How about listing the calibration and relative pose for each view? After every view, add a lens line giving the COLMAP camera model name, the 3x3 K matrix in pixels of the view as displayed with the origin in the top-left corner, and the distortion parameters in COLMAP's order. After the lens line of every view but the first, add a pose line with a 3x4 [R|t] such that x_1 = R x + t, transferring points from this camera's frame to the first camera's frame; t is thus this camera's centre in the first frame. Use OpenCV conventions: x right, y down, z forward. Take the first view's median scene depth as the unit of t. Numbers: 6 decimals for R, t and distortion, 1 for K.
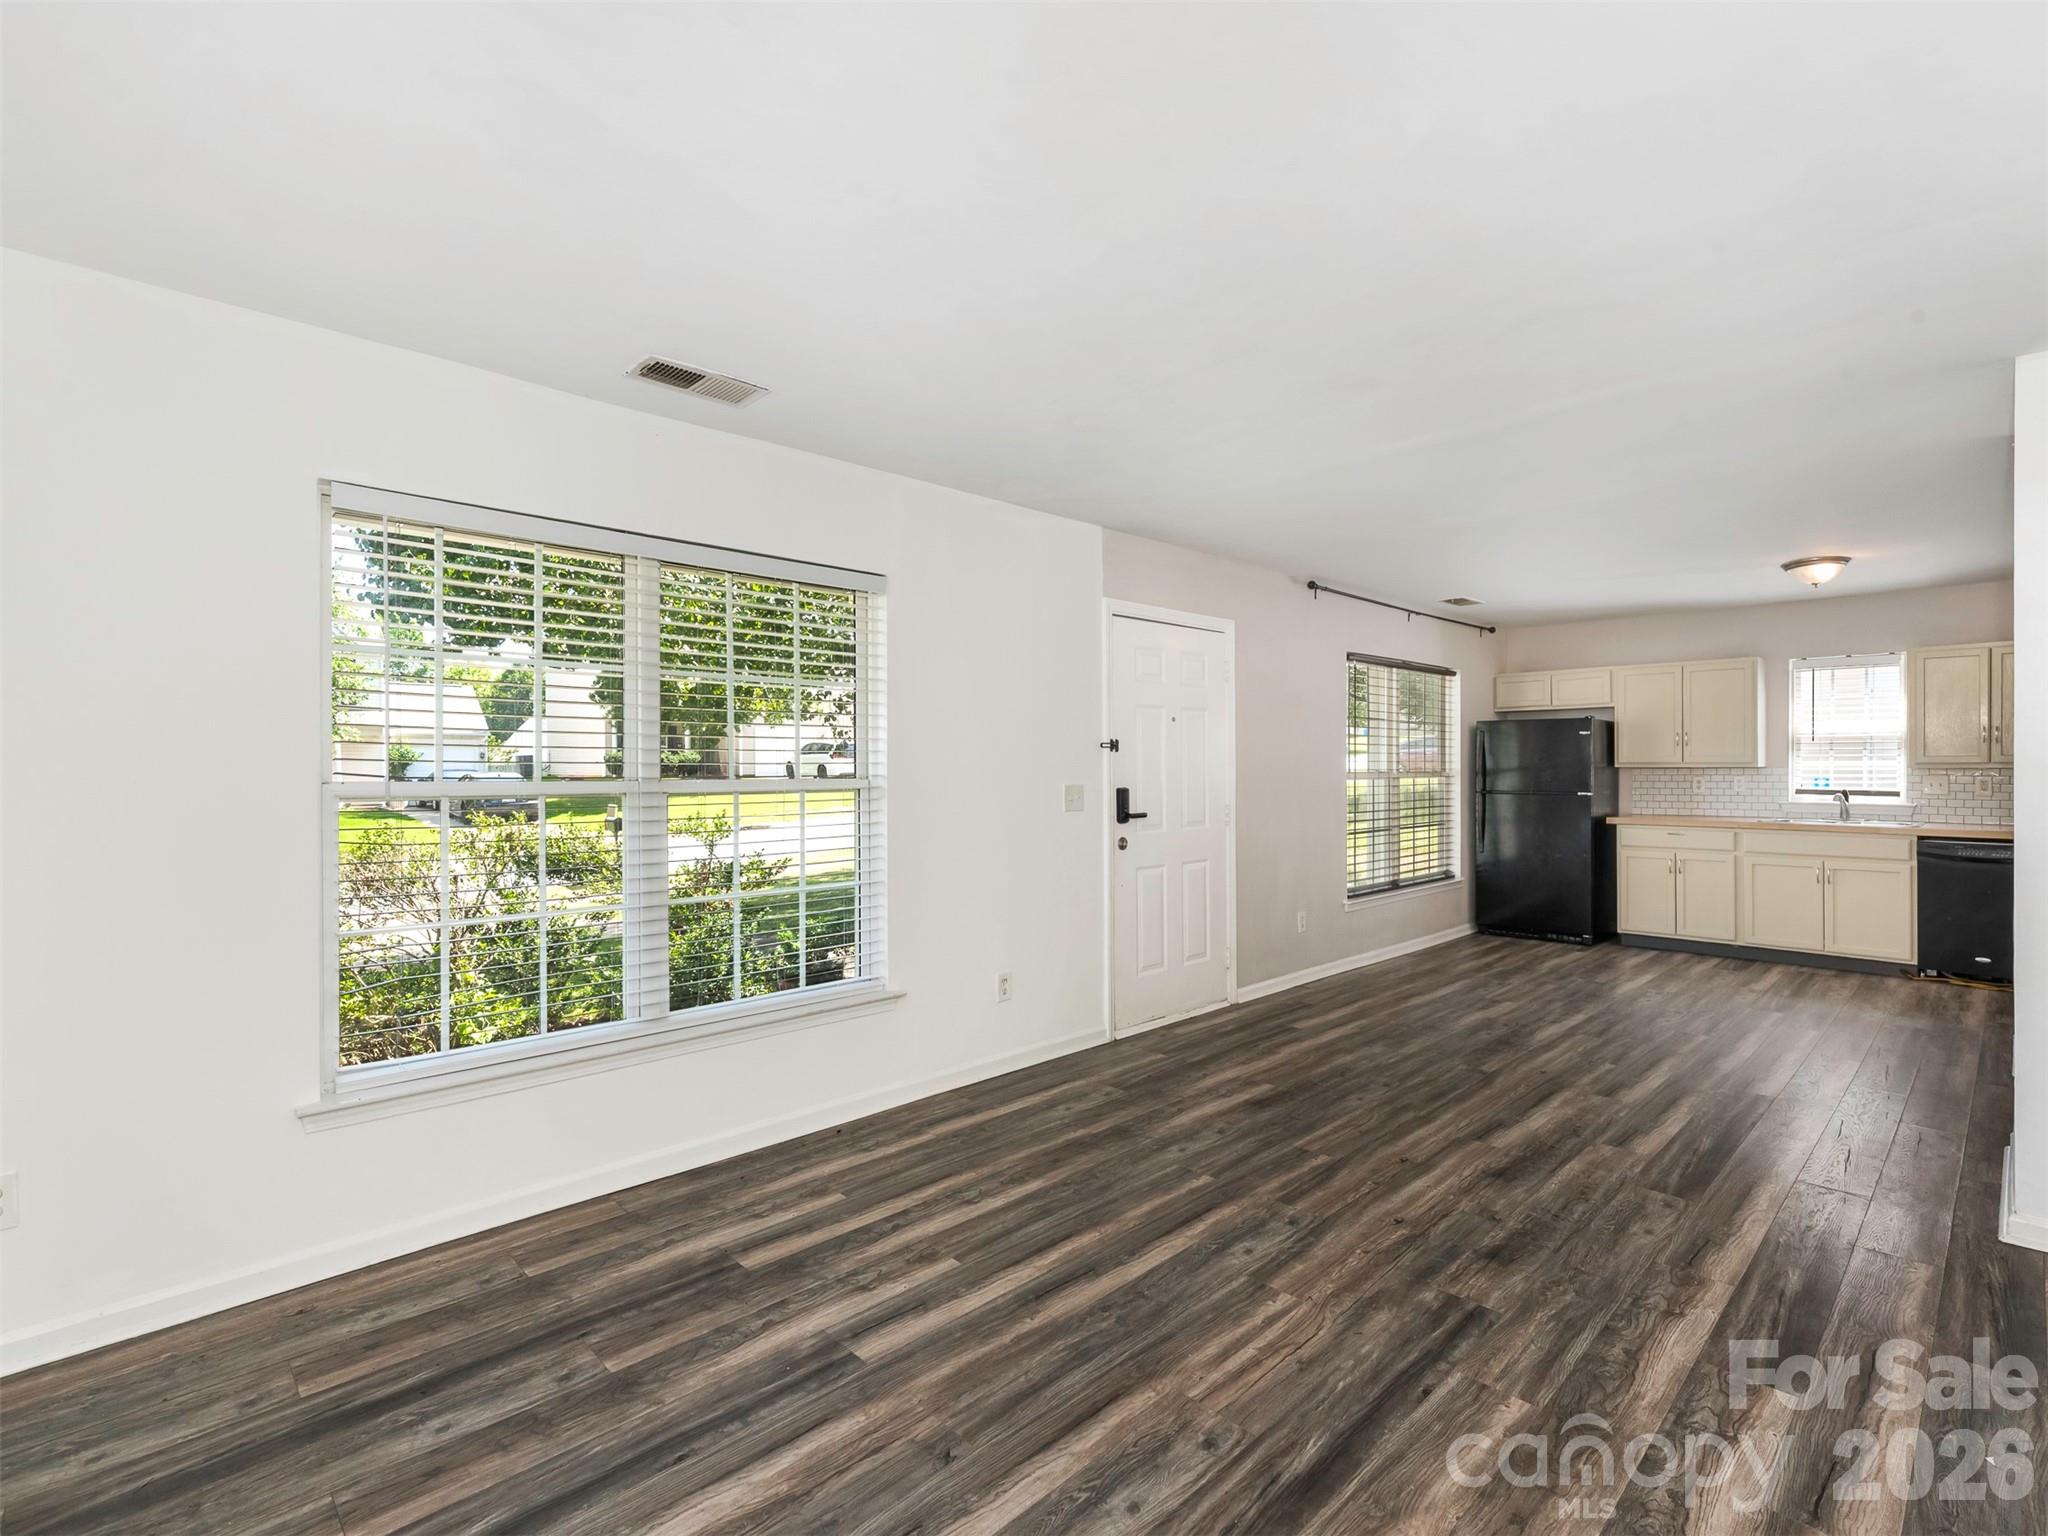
lens RADIAL K [[958.9, 0, 1104.4], [0, 958.9, 770.0], [0, 0, 1]] dist [0.004937, -0.002261]
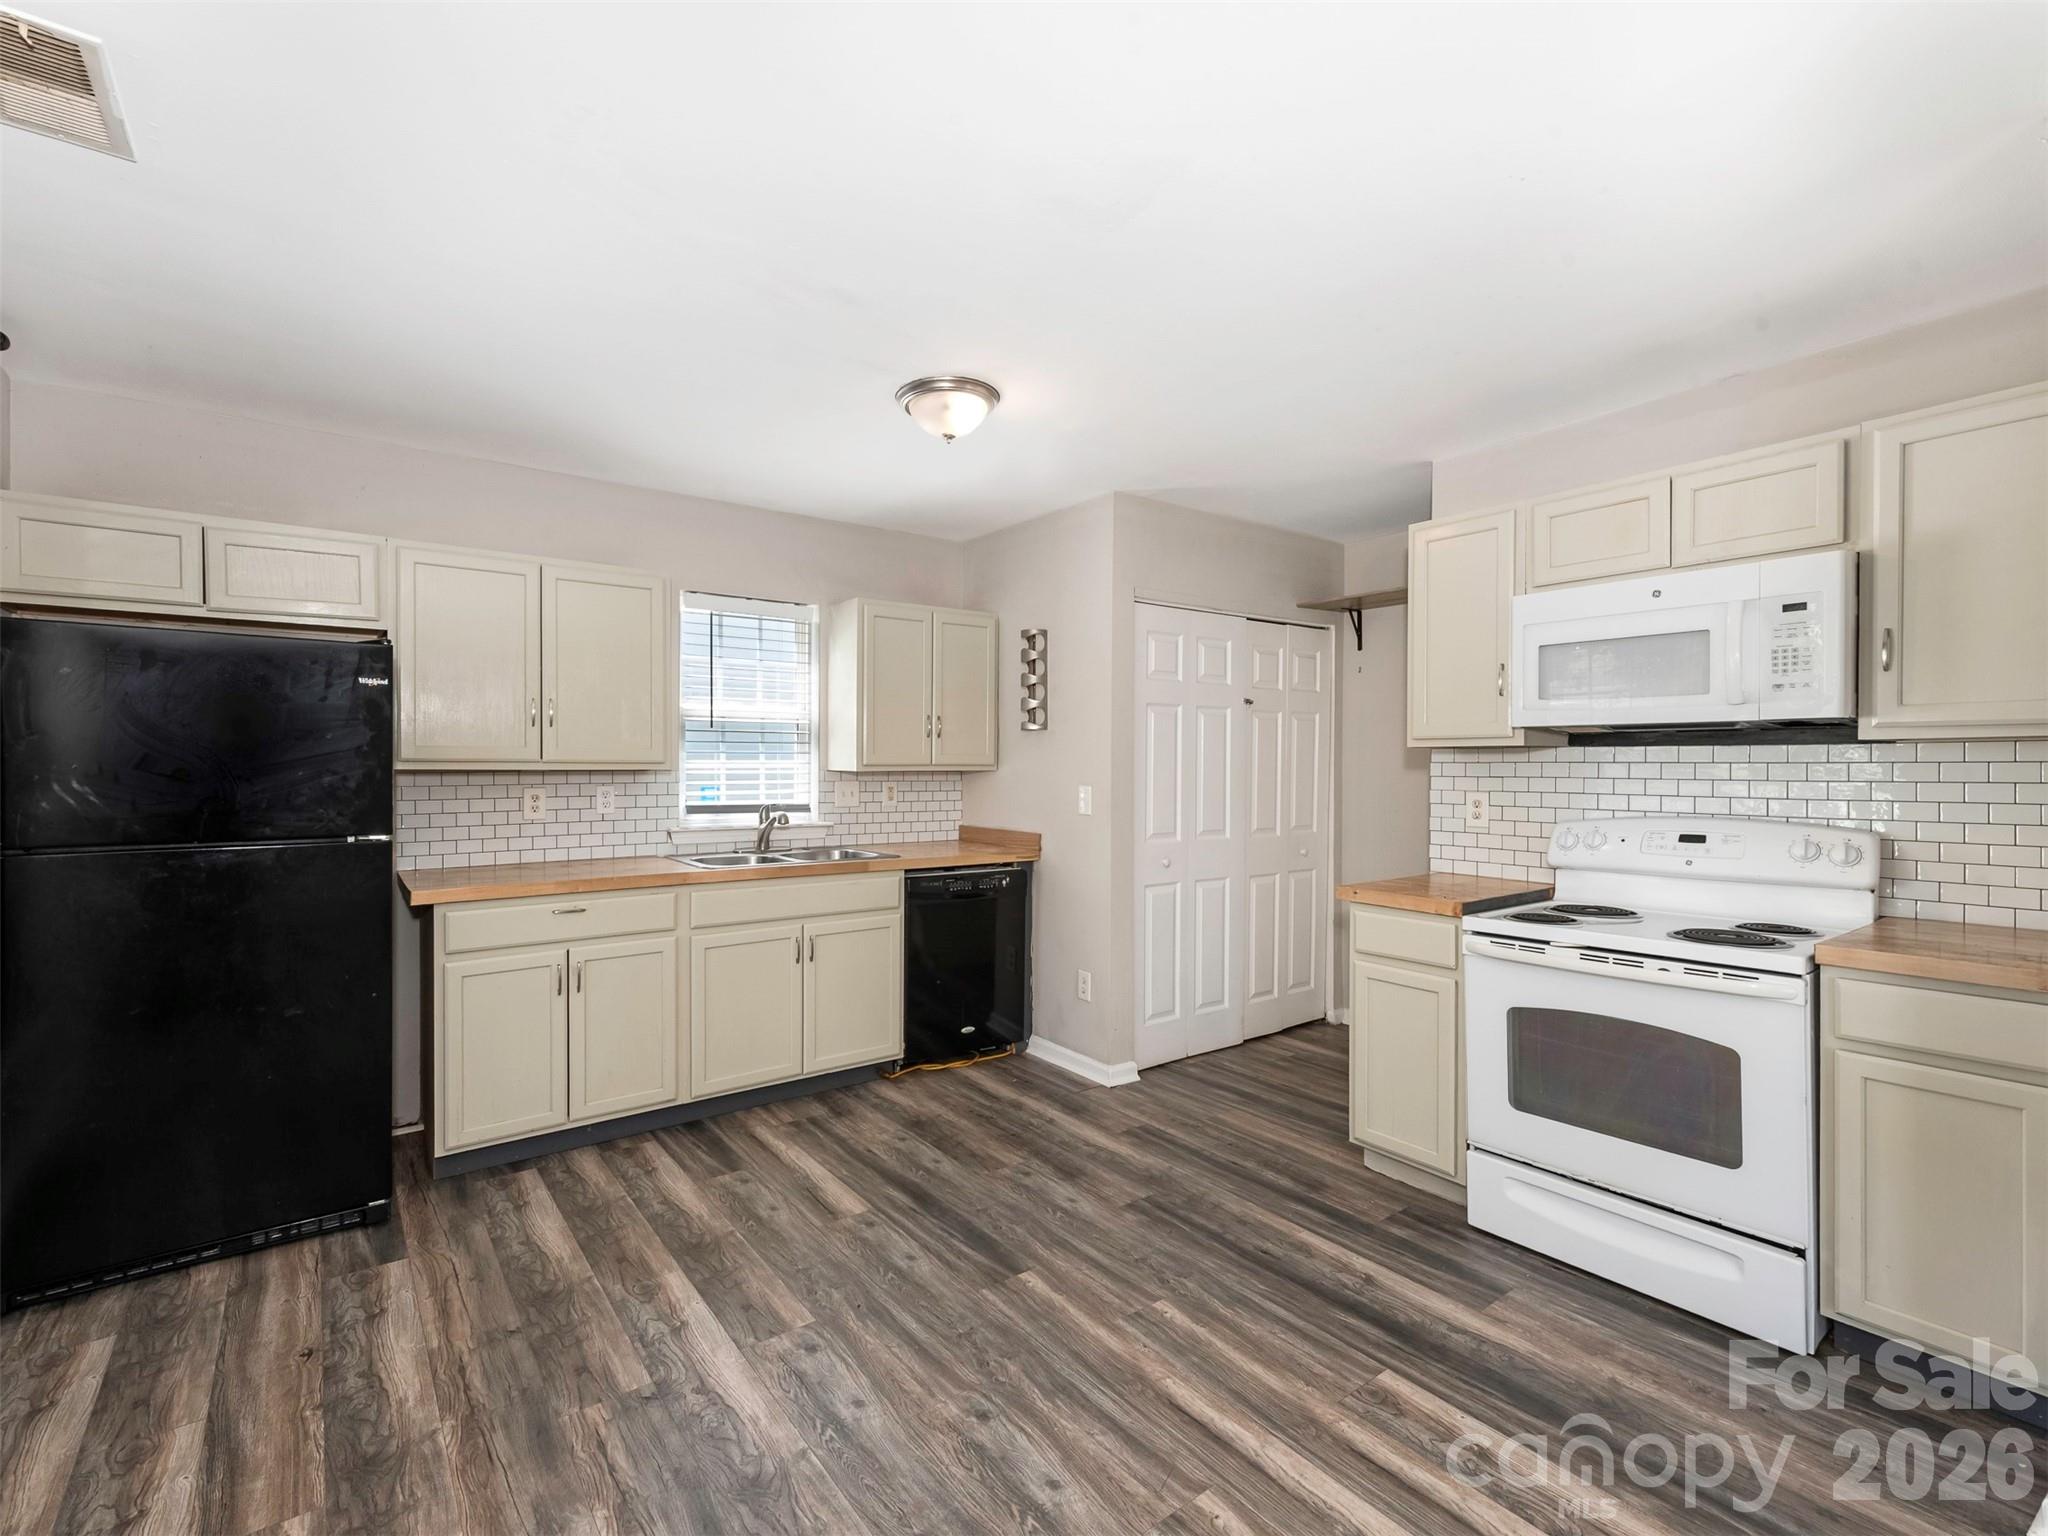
lens RADIAL K [[923.7, 0, 983.6], [0, 923.7, 774.5], [0, 0, 1]] dist [0.019371, -0.007862]
pose [[0.185056, -0.007207, 0.982702, 0.420349], [0.002805, 0.999973, 0.006806, -0.007594], [-0.982724, 0.001497, 0.185071, 1.645524]]
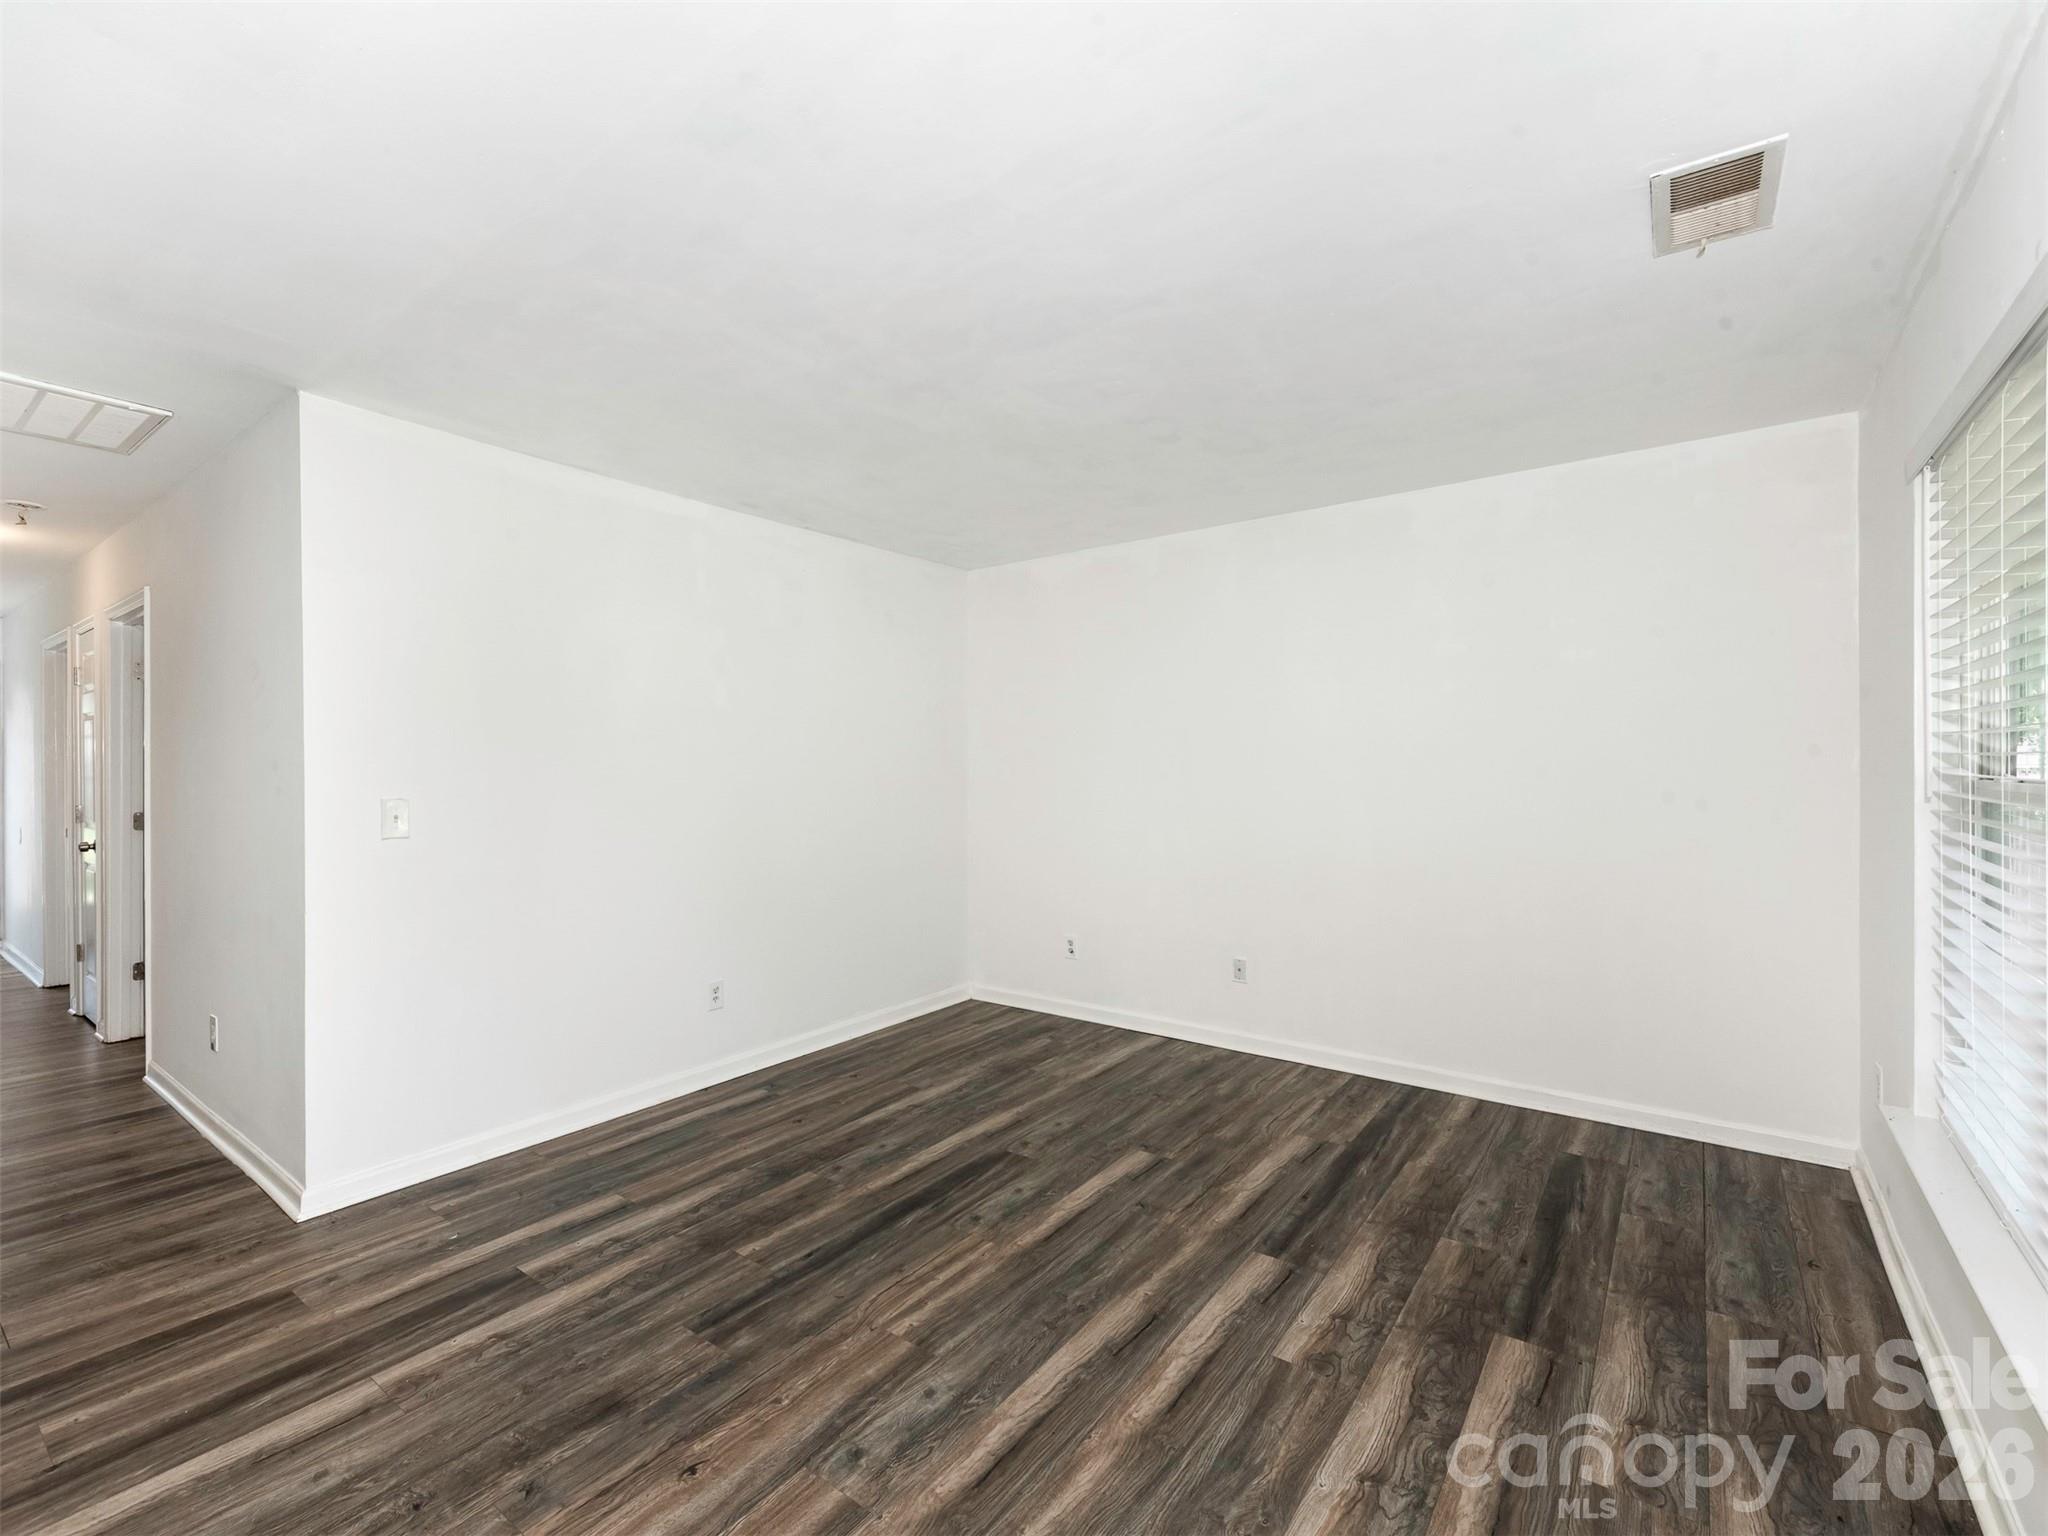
lens RADIAL K [[923.7, 0, 950.6], [0, 923.7, 774.5], [0, 0, 1]] dist [0.019371, -0.007862]
pose [[-0.995758, 0.008786, -0.091595, 0.176786], [0.007747, 0.999902, 0.011688, -0.005207], [0.091689, 0.010928, -0.995728, 1.562035]]
